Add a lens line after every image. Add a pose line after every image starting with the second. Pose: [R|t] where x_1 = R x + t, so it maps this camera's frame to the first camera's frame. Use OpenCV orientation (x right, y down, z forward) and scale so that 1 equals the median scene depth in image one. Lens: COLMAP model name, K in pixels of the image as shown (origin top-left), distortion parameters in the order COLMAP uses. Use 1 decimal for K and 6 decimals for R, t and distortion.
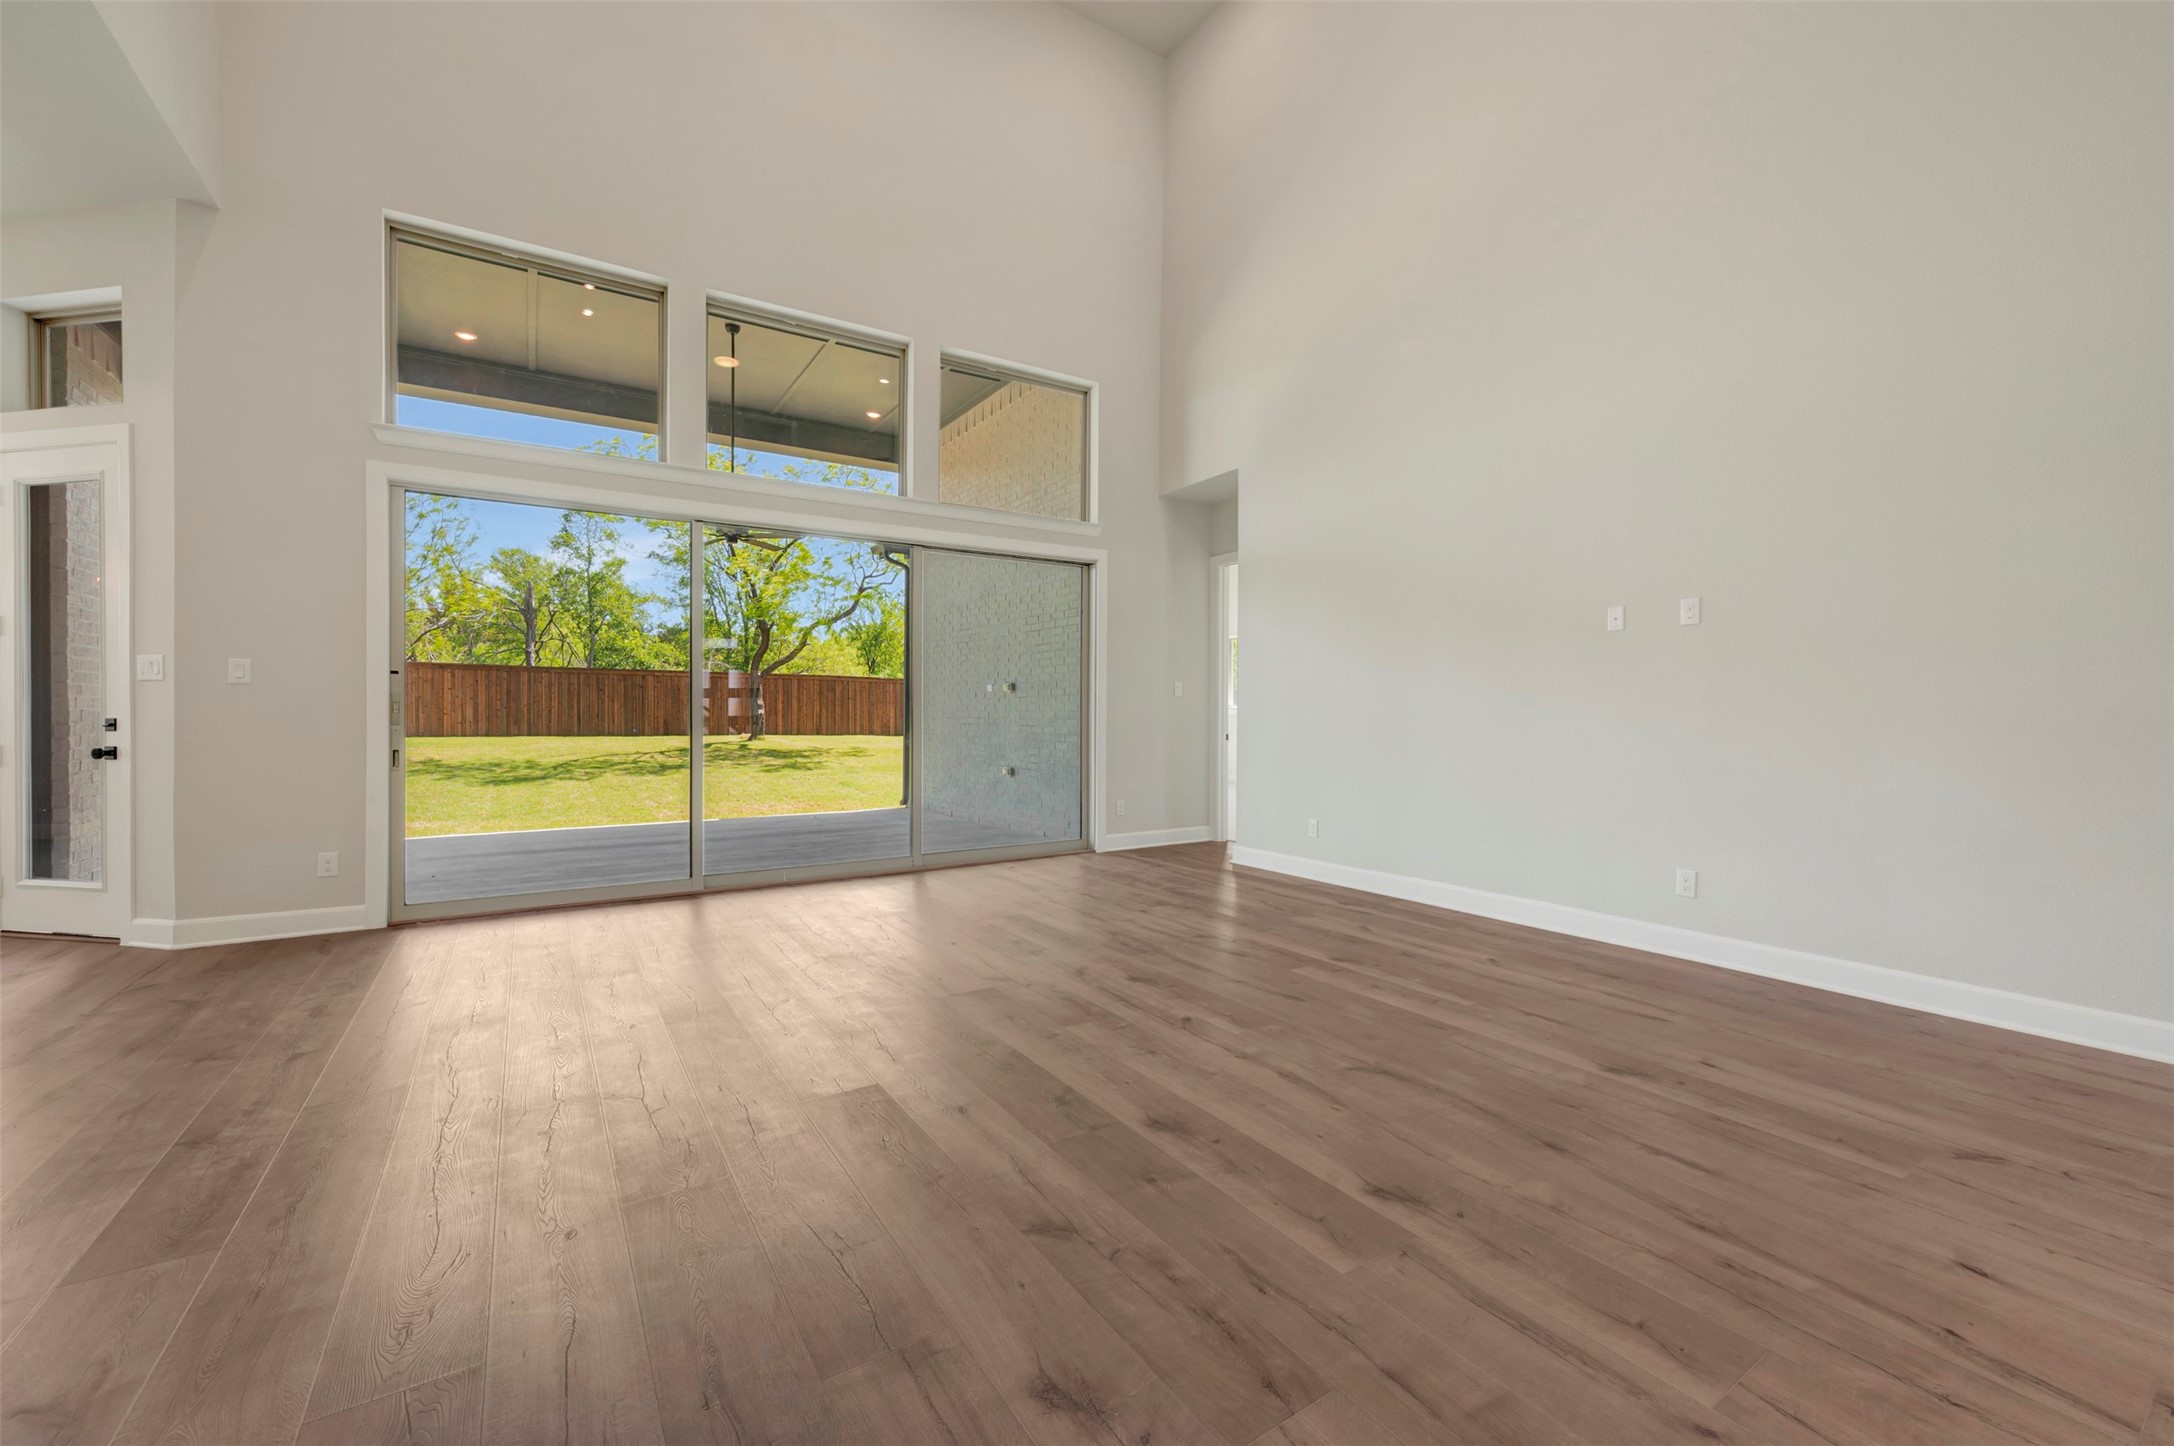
lens RADIAL K [[867.2, 0, 1091.2], [0, 867.2, 727.7], [0, 0, 1]] dist [0.000861, 0.000227]
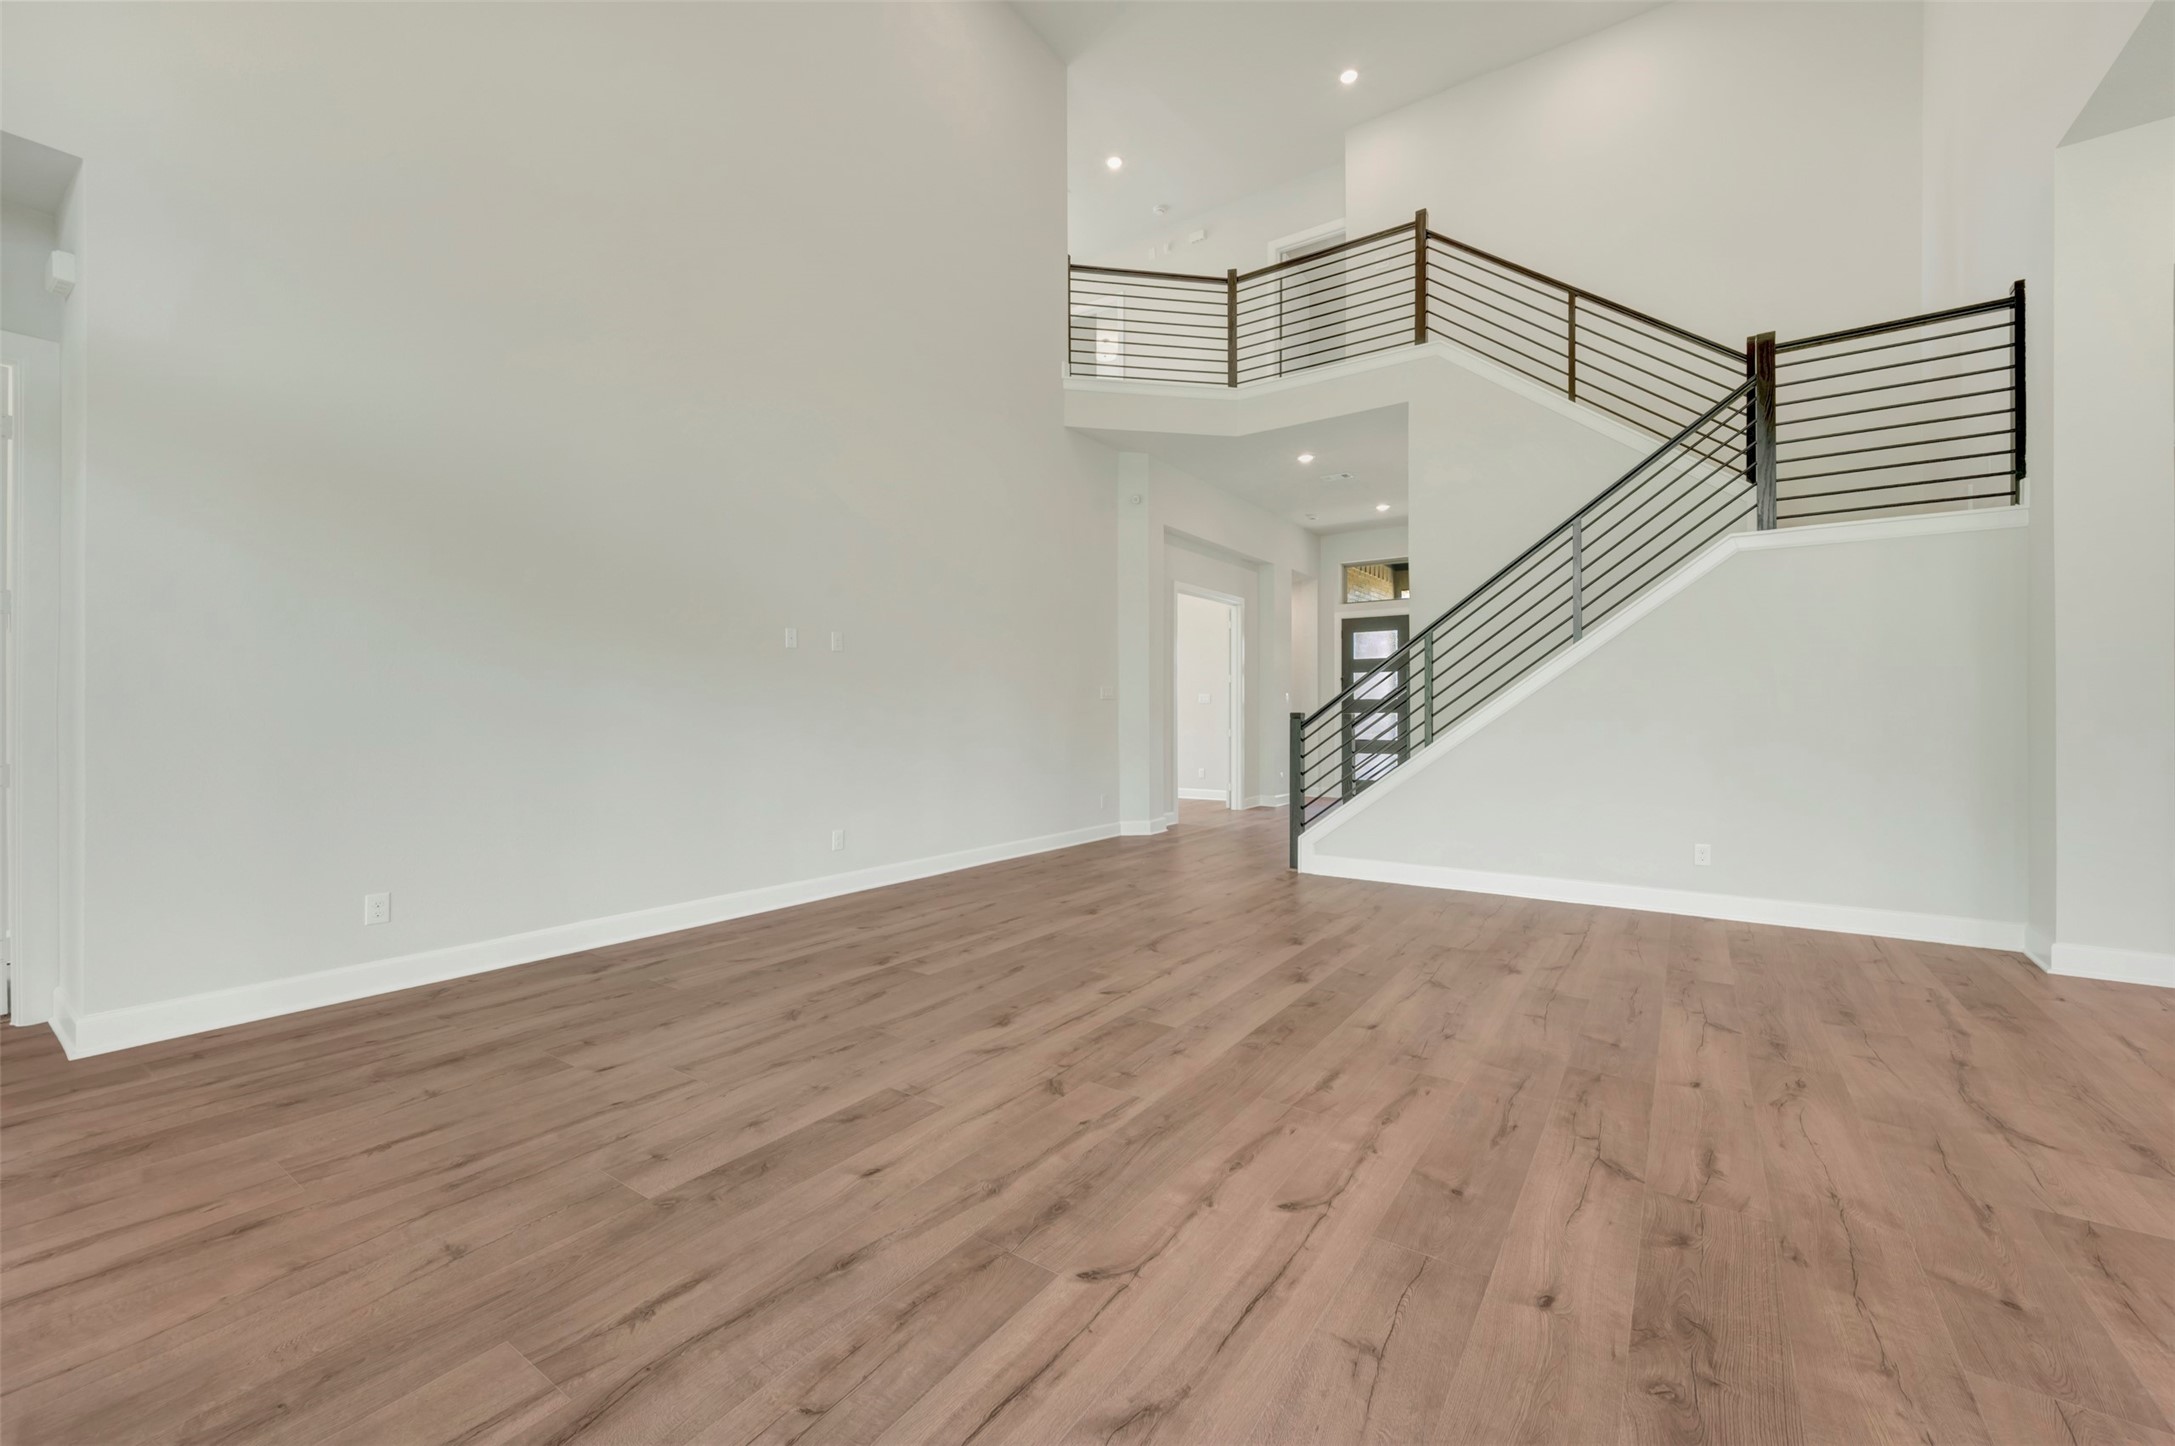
lens RADIAL K [[859.0, 0, 1098.1], [0, 859.0, 718.5], [0, 0, 1]] dist [0.001513, -0.000123]
pose [[-0.381287, -0.003751, 0.924449, -0.671159], [0.017016, 0.999794, 0.011076, -0.017654], [-0.924300, 0.019954, -0.381145, 1.068920]]
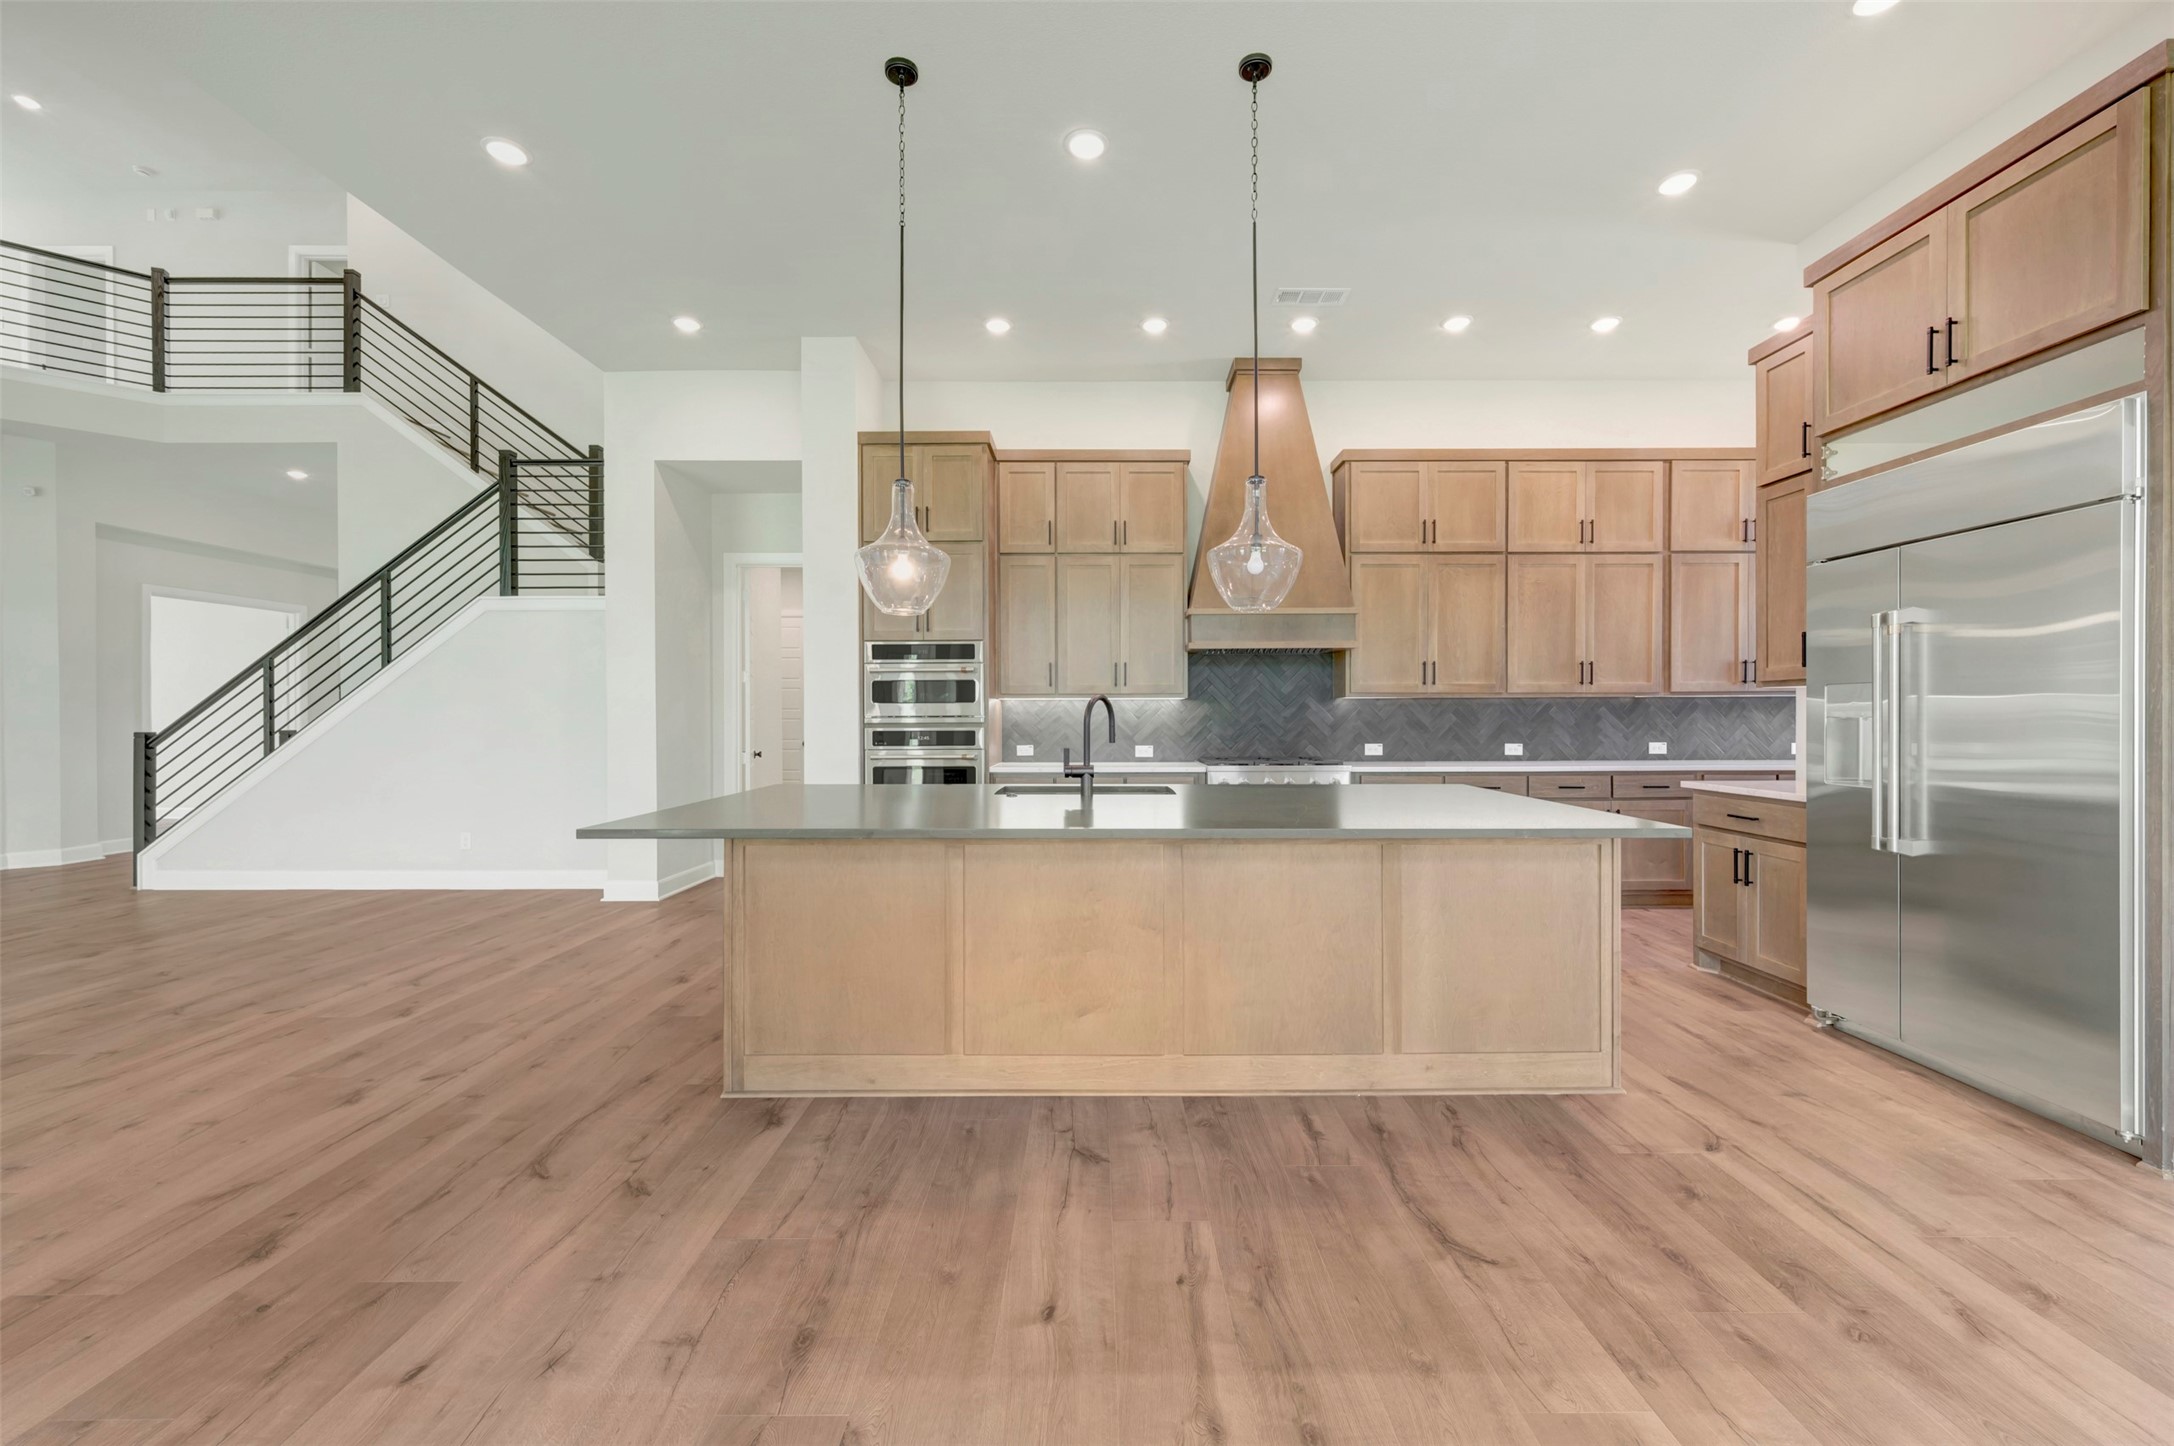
lens RADIAL K [[858.6, 0, 1097.6], [0, 858.6, 718.5], [0, 0, 1]] dist [0.001513, -0.000123]
pose [[-0.837690, -0.000406, 0.546146, -1.645121], [0.009841, 0.999826, 0.015837, -0.035176], [-0.546058, 0.018641, -0.837540, 0.538056]]
